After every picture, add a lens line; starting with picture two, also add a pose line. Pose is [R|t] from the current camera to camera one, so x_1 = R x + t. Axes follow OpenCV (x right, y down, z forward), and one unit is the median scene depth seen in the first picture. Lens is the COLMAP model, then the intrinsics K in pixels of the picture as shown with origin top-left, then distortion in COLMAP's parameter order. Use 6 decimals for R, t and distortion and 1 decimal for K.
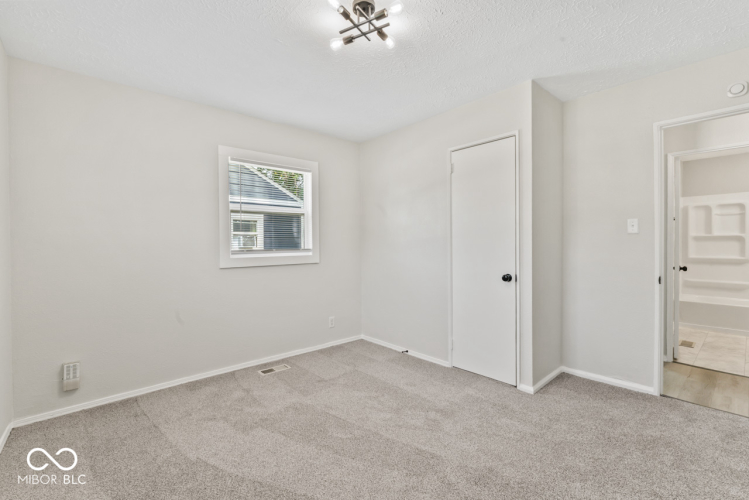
lens RADIAL K [[338.2, 0, 374.5], [0, 338.2, 250.0], [0, 0, 1]] dist [-0.002110, -0.000364]
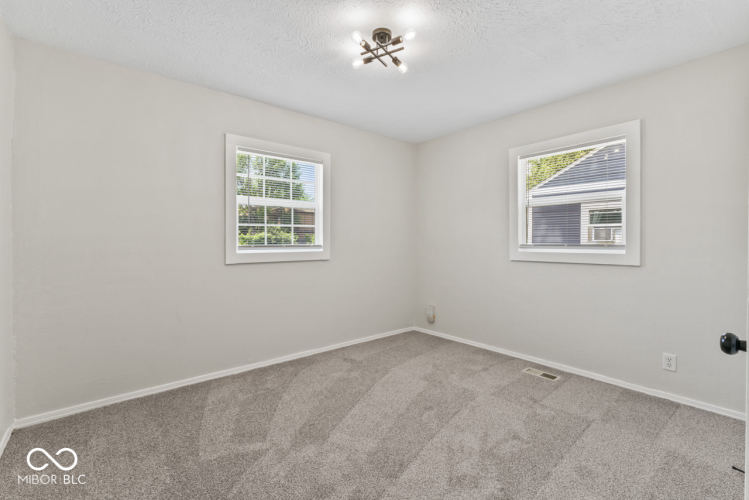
lens RADIAL K [[338.2, 0, 374.5], [0, 338.2, 250.0], [0, 0, 1]] dist [-0.002110, -0.000364]
pose [[-0.051394, 0.034523, -0.998082, 0.729608], [-0.014312, 0.999274, 0.035302, -0.013805], [0.998576, 0.016099, -0.050863, 0.668213]]
